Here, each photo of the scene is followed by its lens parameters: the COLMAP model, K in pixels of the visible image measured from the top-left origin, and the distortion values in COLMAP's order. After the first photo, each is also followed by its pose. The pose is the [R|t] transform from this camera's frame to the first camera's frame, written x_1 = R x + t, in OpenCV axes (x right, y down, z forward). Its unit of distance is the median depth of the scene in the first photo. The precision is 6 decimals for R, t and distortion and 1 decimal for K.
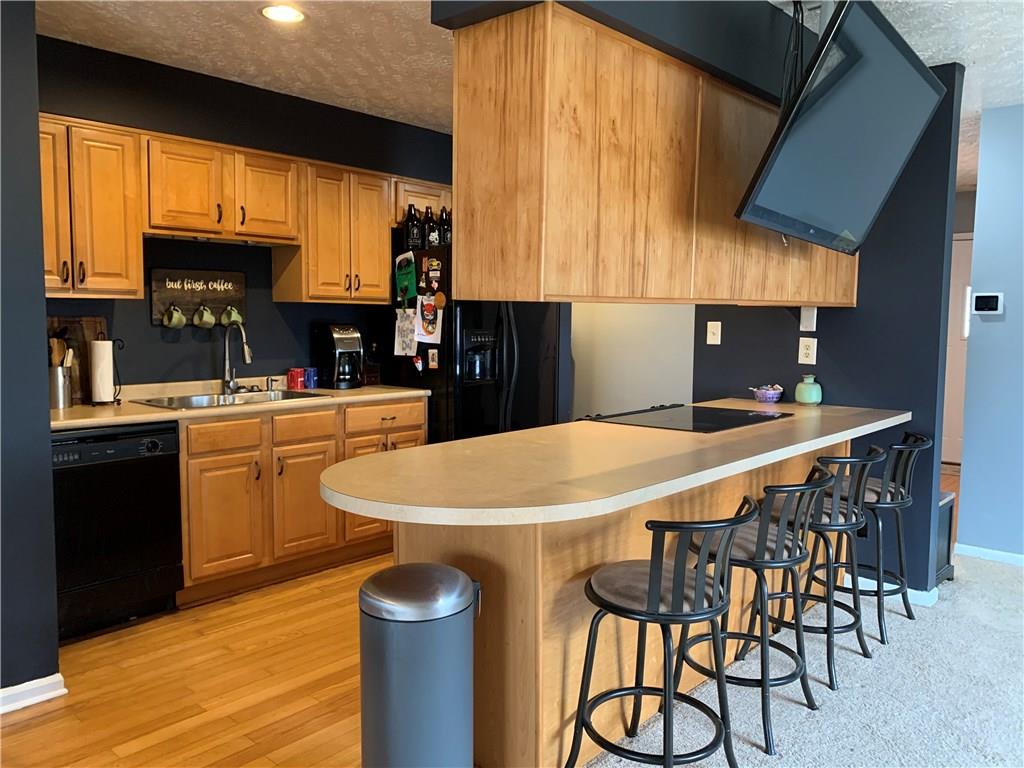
lens RADIAL K [[783.5, 0, 518.5], [0, 783.5, 380.3], [0, 0, 1]] dist [0.056698, -0.076888]
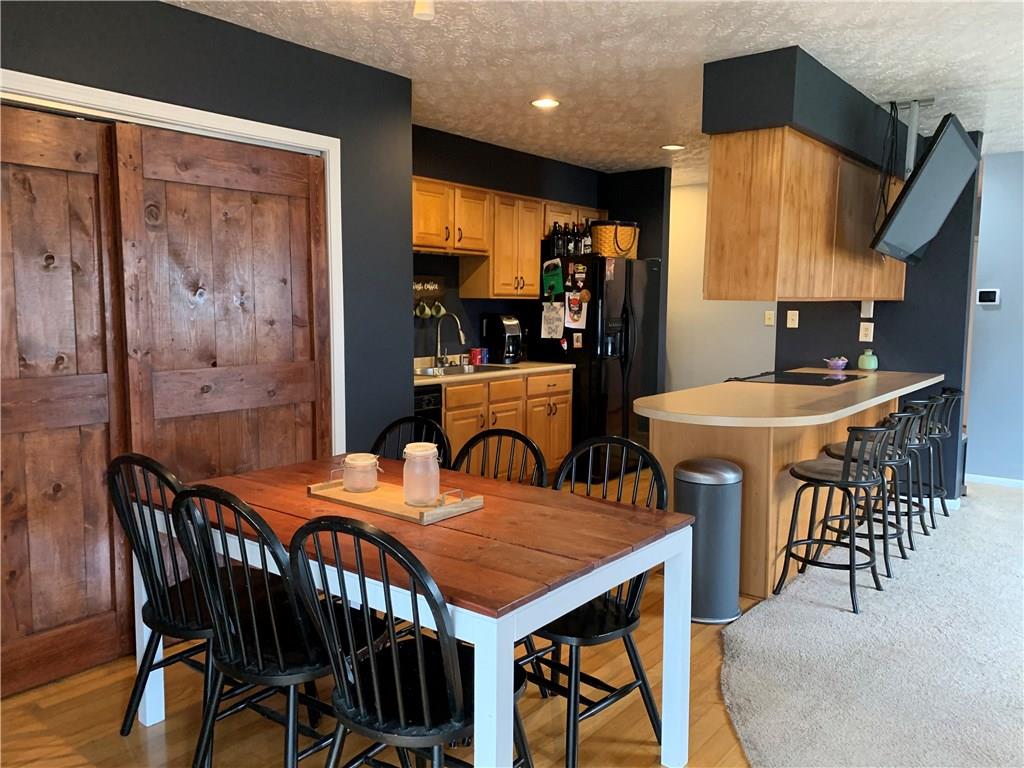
lens RADIAL K [[783.5, 0, 511.9], [0, 783.5, 383.5], [0, 0, 1]] dist [0.056698, -0.076888]
pose [[0.998426, -0.009500, 0.055283, -0.339521], [0.008369, 0.999752, 0.020639, 0.019624], [-0.055465, -0.020144, 0.998257, -0.358320]]
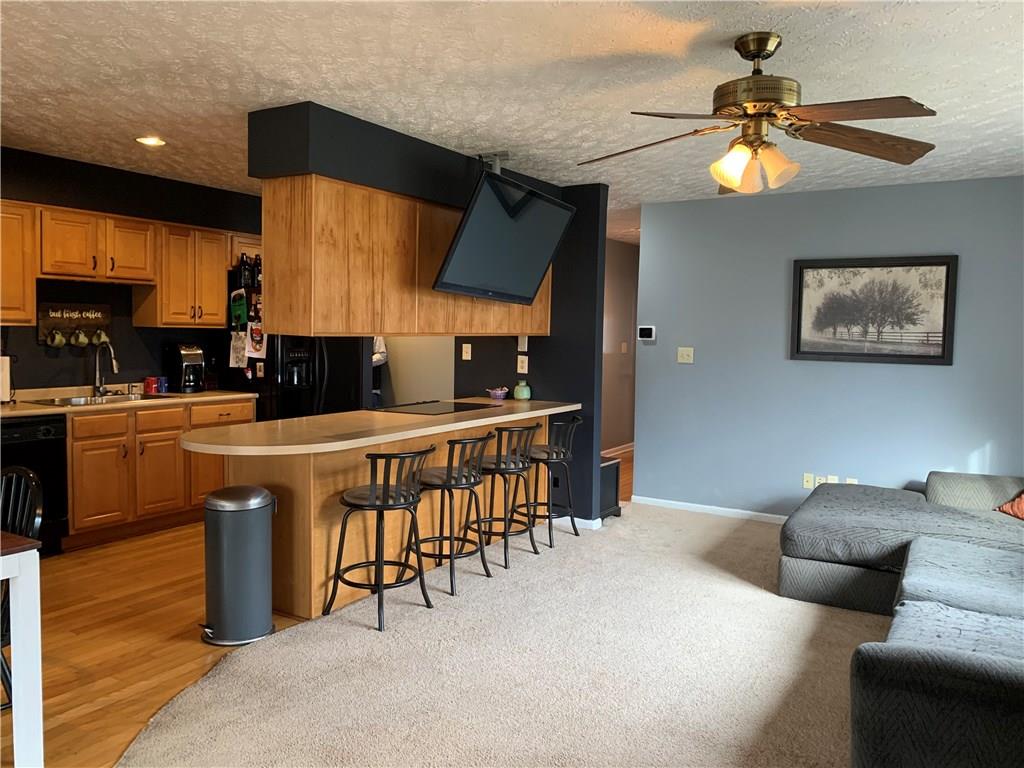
lens RADIAL K [[783.5, 0, 506.7], [0, 783.5, 379.6], [0, 0, 1]] dist [0.056698, -0.076888]
pose [[0.984997, -0.002337, 0.172555, 0.084679], [0.005381, 0.999838, -0.017173, 0.016922], [-0.172487, 0.017844, 0.984850, -0.456684]]
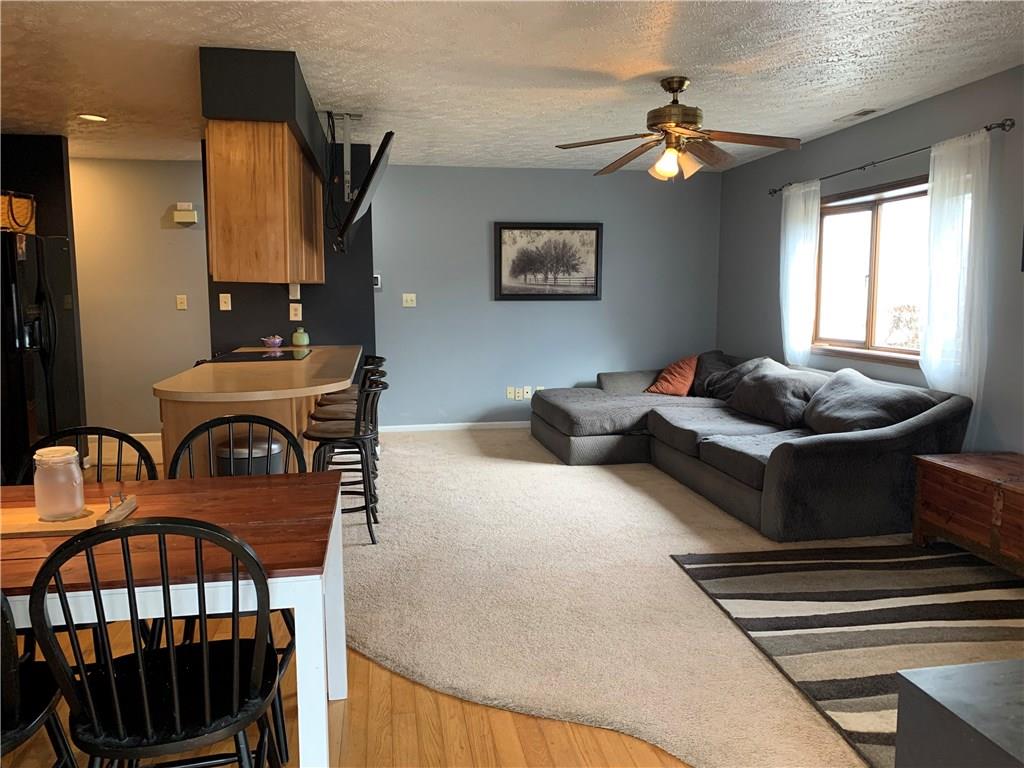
lens RADIAL K [[783.5, 0, 512.6], [0, 783.5, 379.7], [0, 0, 1]] dist [0.056698, -0.076888]
pose [[0.626992, -0.099799, 0.772607, -0.587234], [0.073748, 0.994910, 0.068666, 0.020528], [-0.775527, 0.013925, 0.631161, -0.311101]]
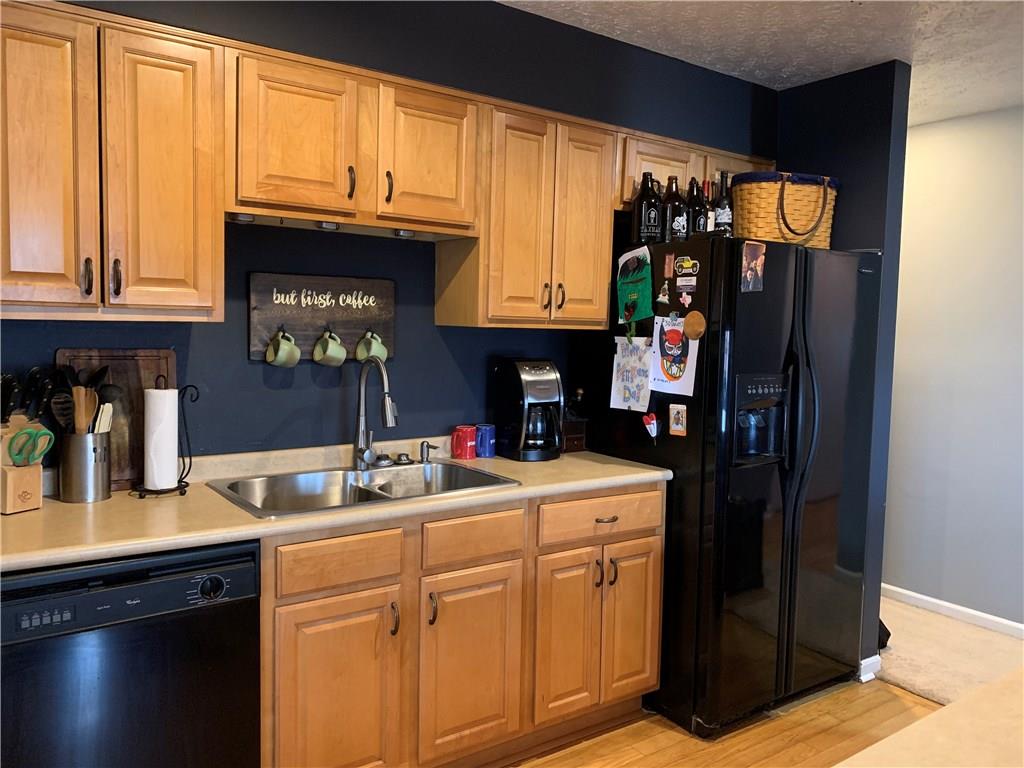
lens RADIAL K [[783.5, 0, 519.3], [0, 783.5, 378.7], [0, 0, 1]] dist [0.056698, -0.076888]
pose [[0.977714, 0.026996, -0.208199, -0.119721], [-0.030618, 0.999430, -0.014193, -0.054509], [0.207698, 0.020251, 0.977983, 0.429466]]
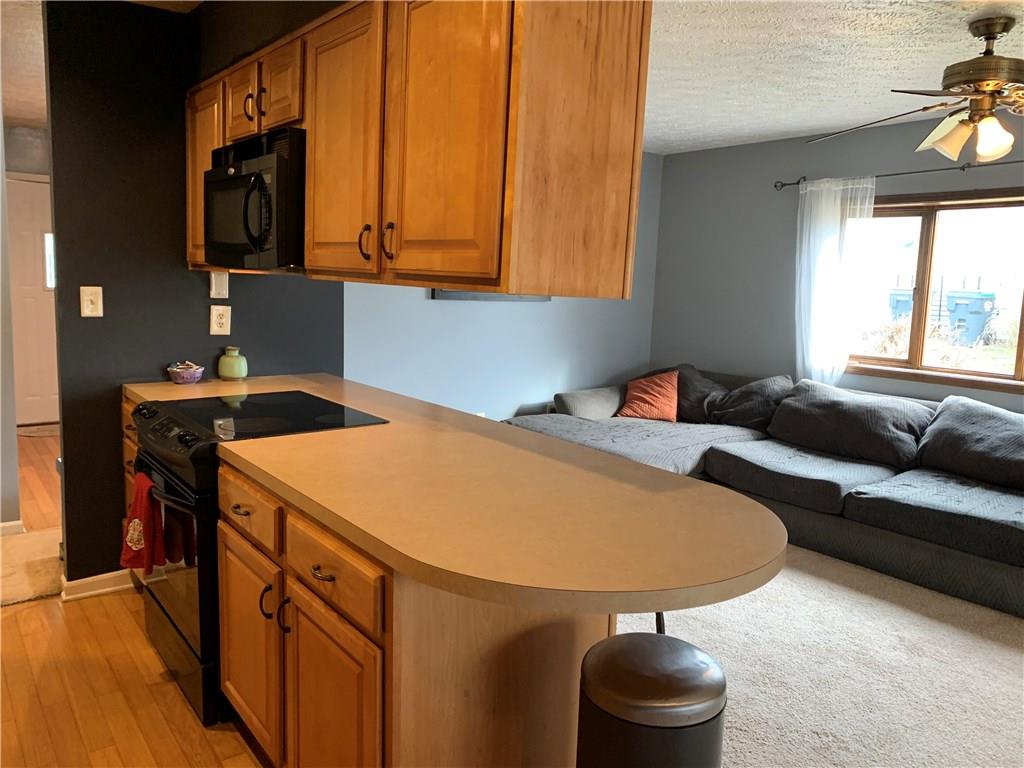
lens RADIAL K [[783.5, 0, 511.3], [0, 783.5, 372.1], [0, 0, 1]] dist [0.056698, -0.076888]
pose [[0.192922, -0.122317, 0.973560, -0.464402], [0.048086, 0.992186, 0.115128, -0.067671], [-0.980035, 0.024604, 0.197296, 0.510853]]
